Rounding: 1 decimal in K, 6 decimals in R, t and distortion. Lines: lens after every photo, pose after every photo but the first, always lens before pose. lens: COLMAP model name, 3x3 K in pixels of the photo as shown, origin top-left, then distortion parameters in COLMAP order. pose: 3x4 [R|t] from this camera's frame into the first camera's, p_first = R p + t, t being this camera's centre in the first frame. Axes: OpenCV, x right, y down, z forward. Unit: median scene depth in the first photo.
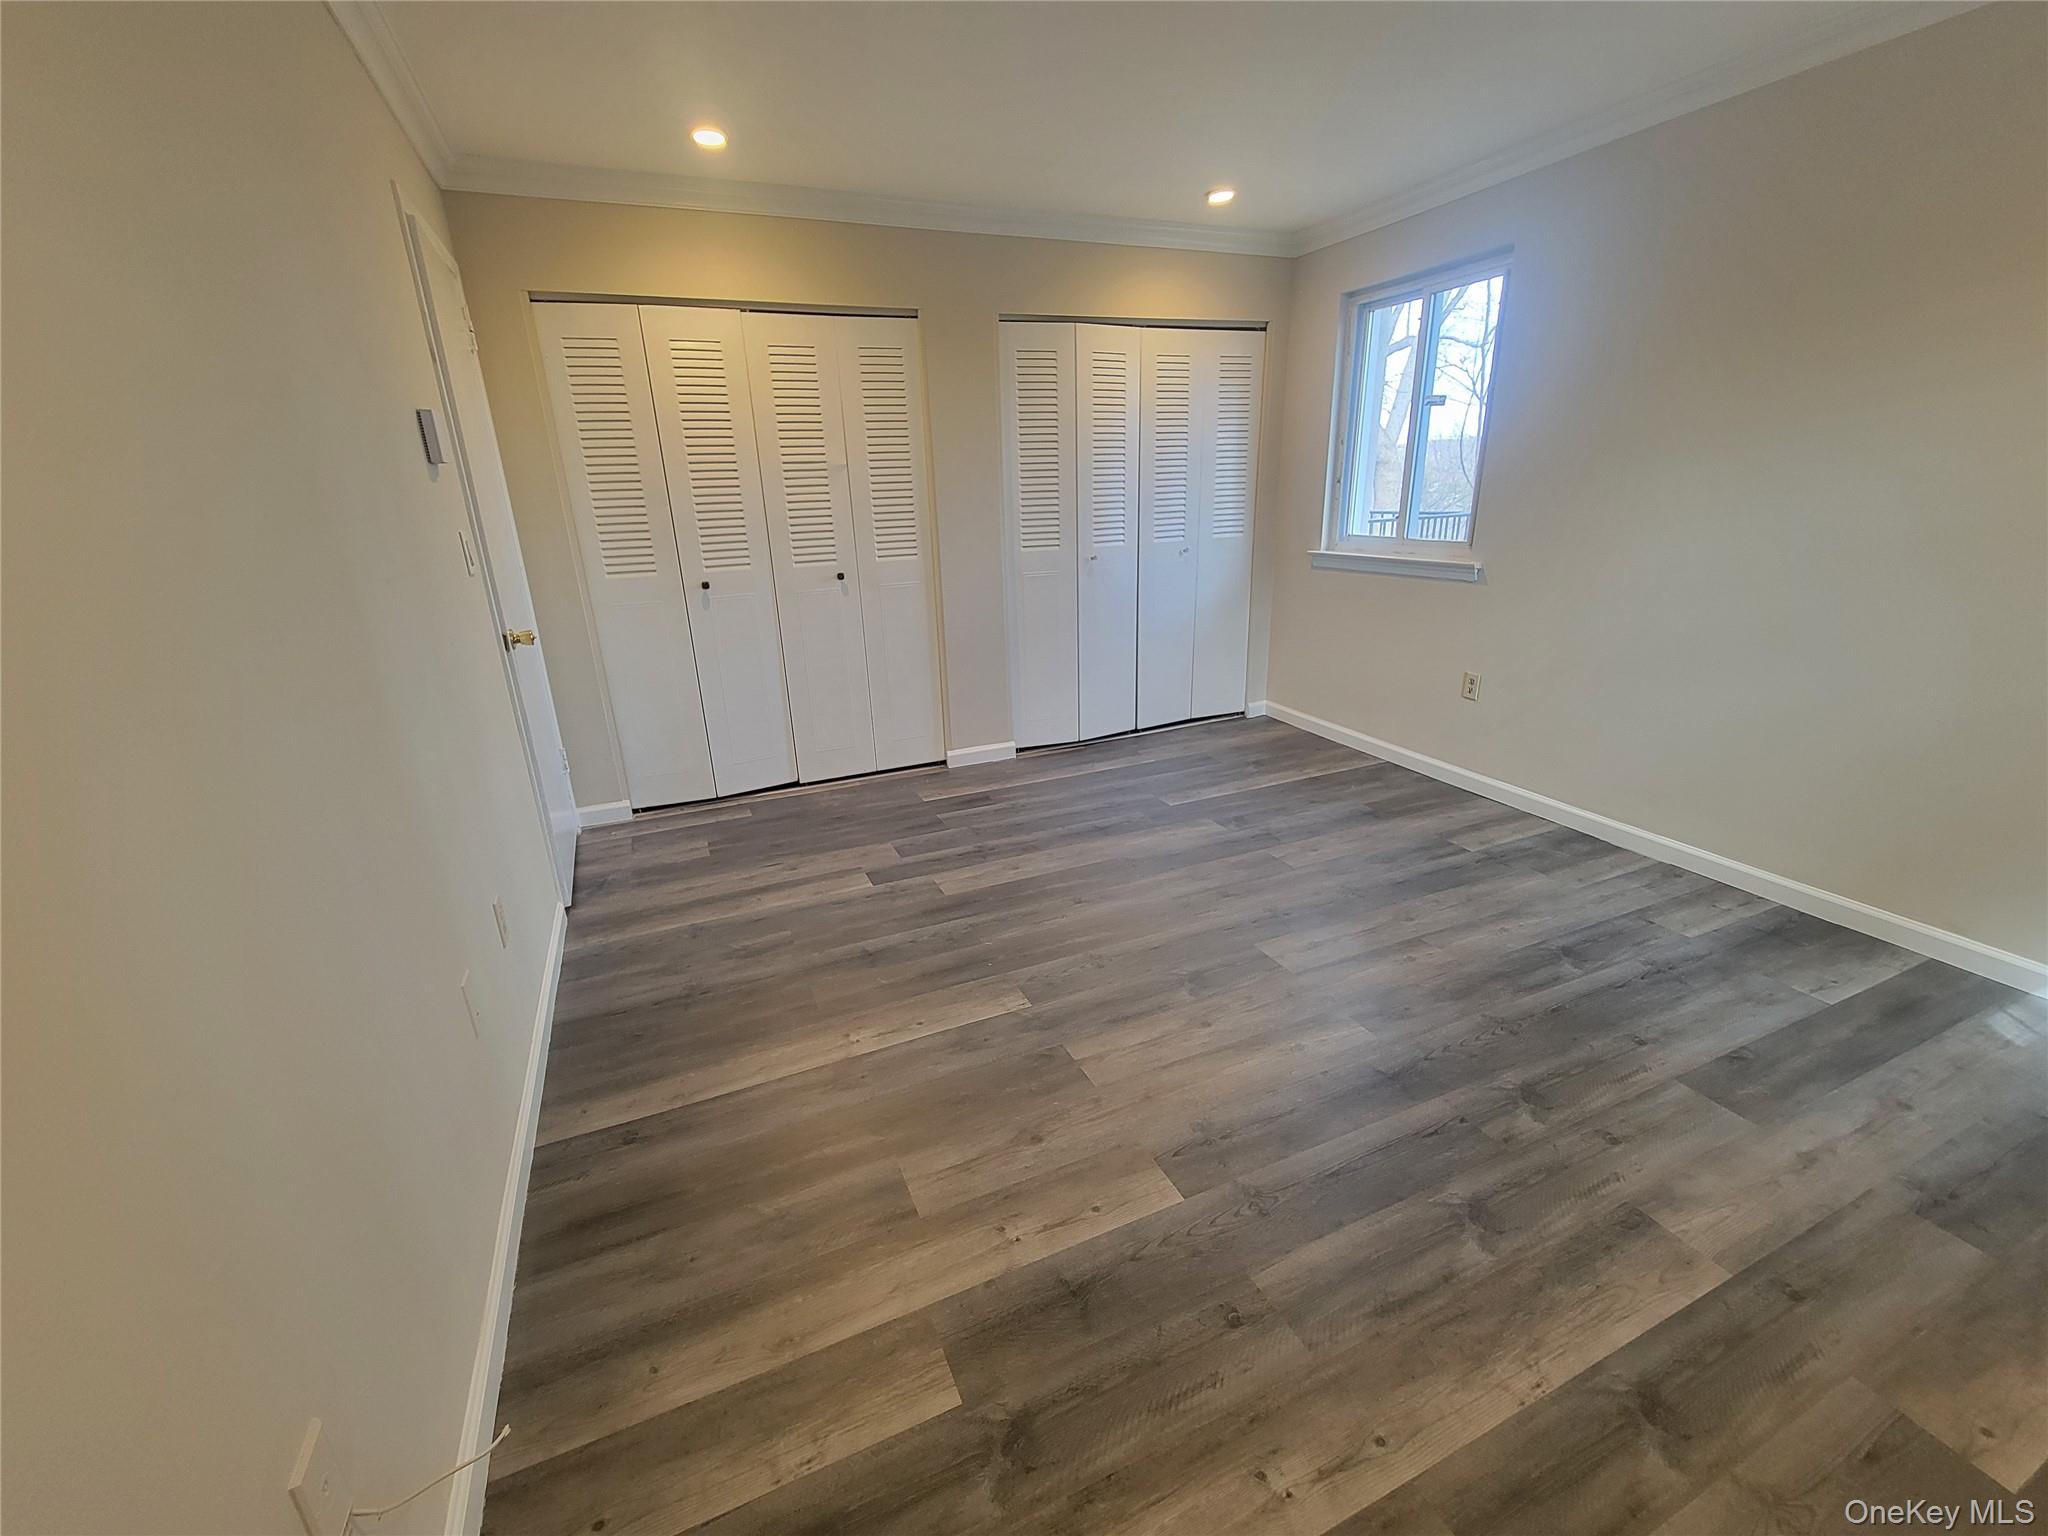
lens RADIAL K [[824.7, 0, 1008.4], [0, 824.7, 774.9], [0, 0, 1]] dist [0.001930, 0.000228]
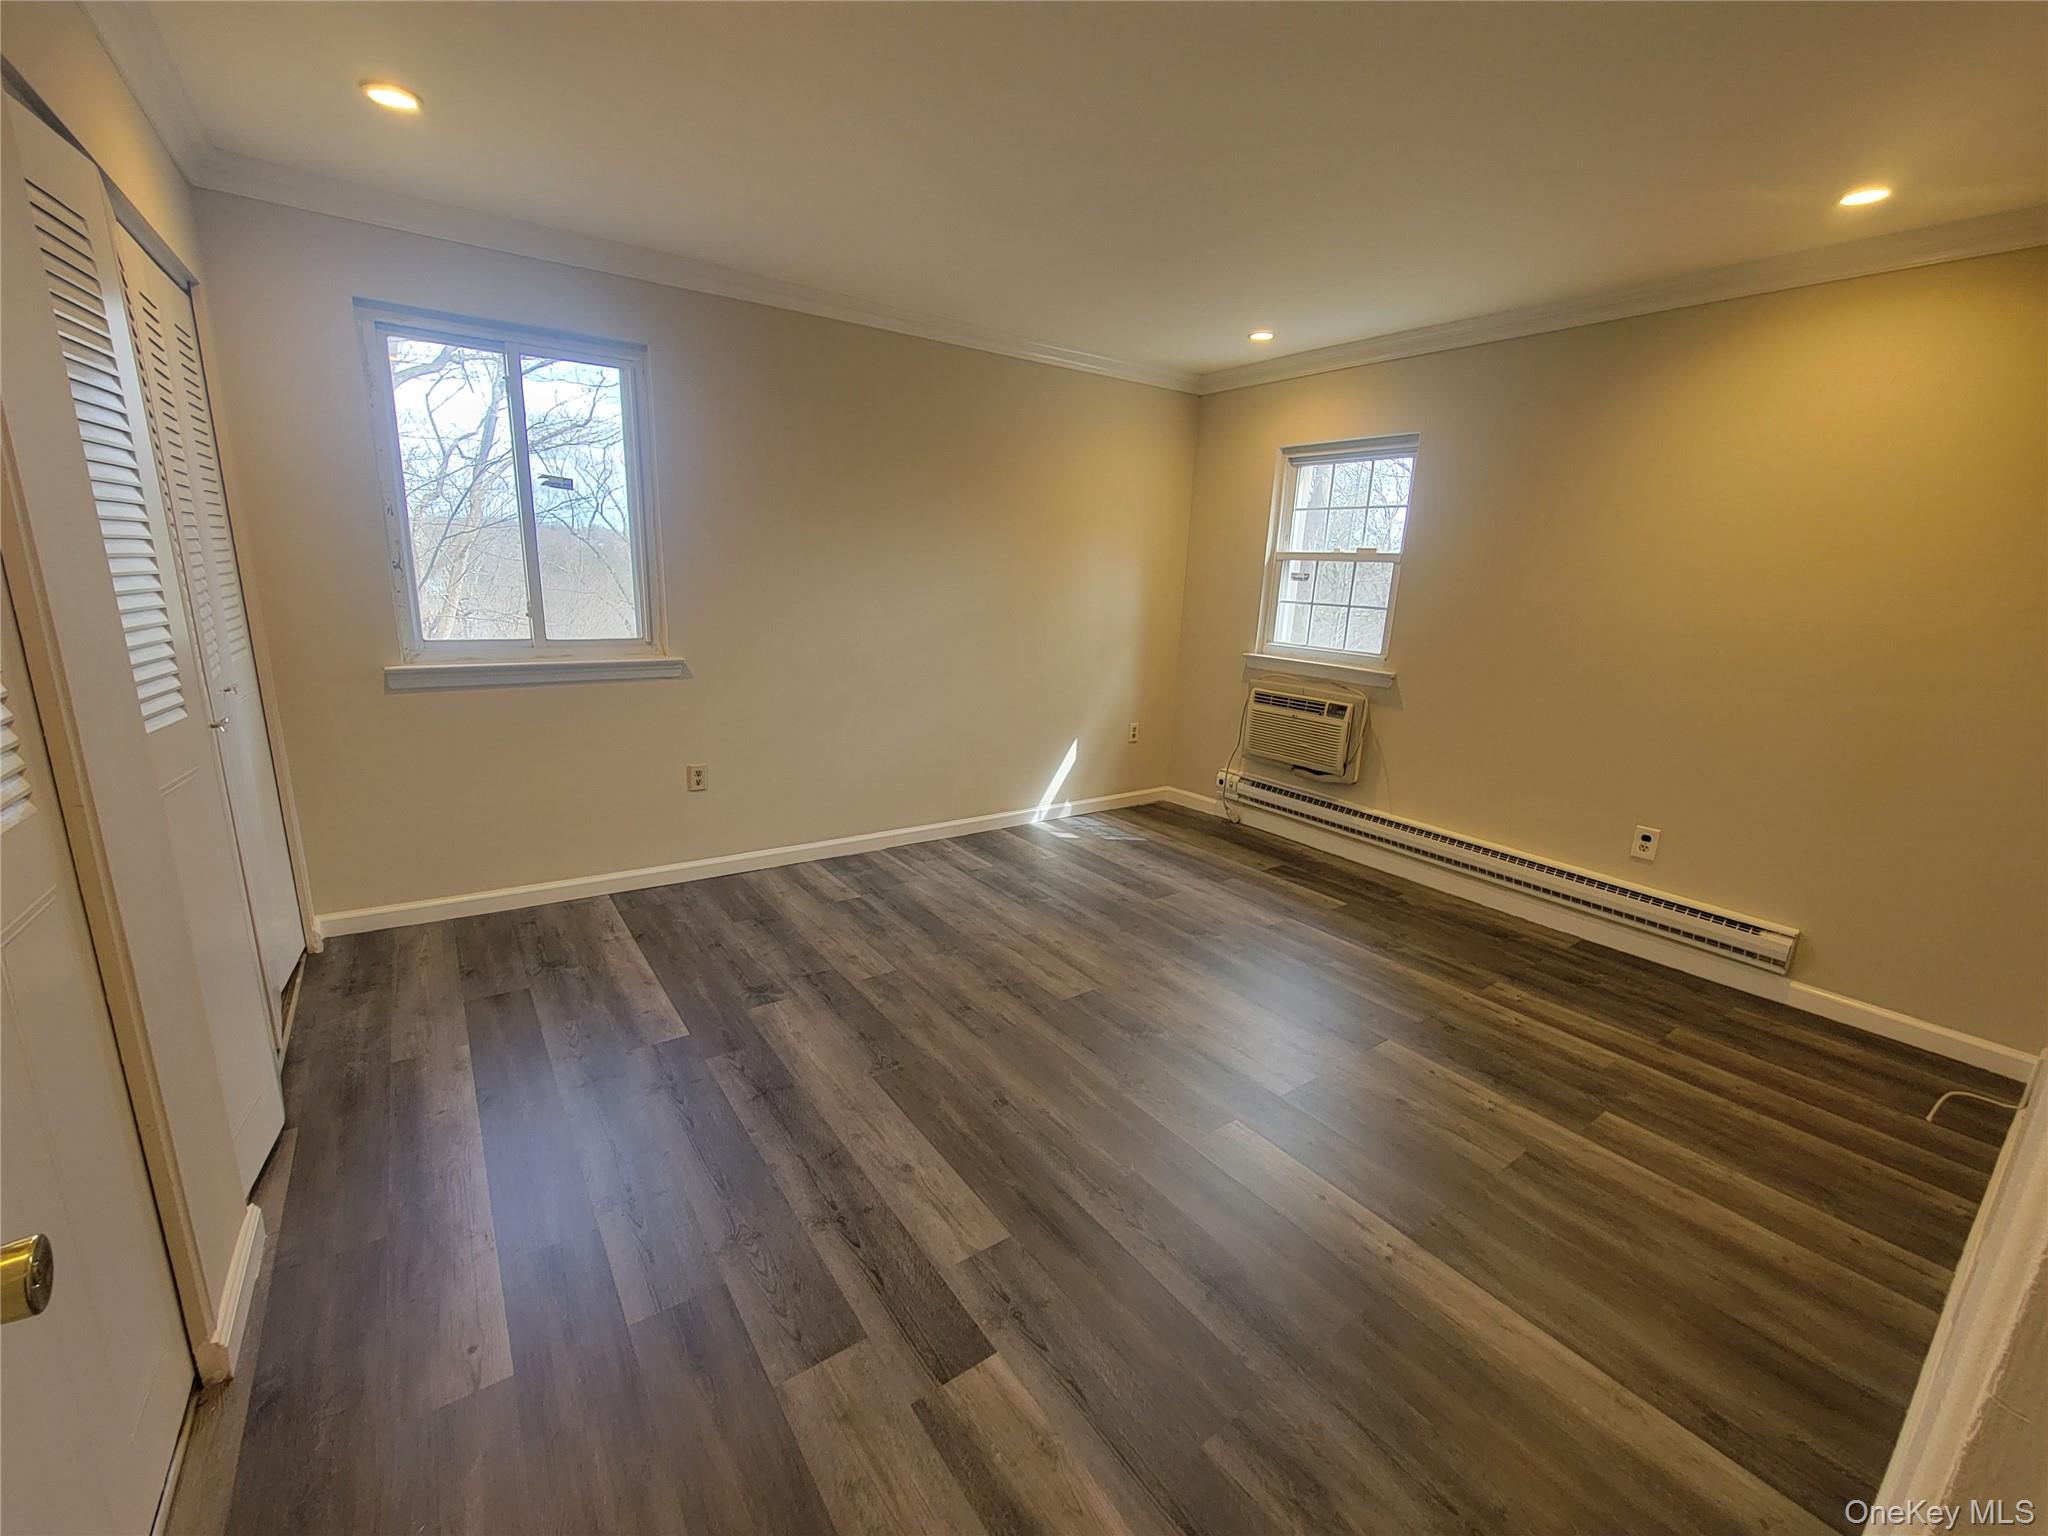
lens RADIAL K [[849.0, 0, 1015.2], [0, 849.0, 768.6], [0, 0, 1]] dist [0.004727, -0.000250]
pose [[-0.214712, -0.205457, 0.954823, -0.583114], [0.294163, 0.918623, 0.263817, -0.325101], [-0.931325, 0.337518, -0.136801, 0.923696]]
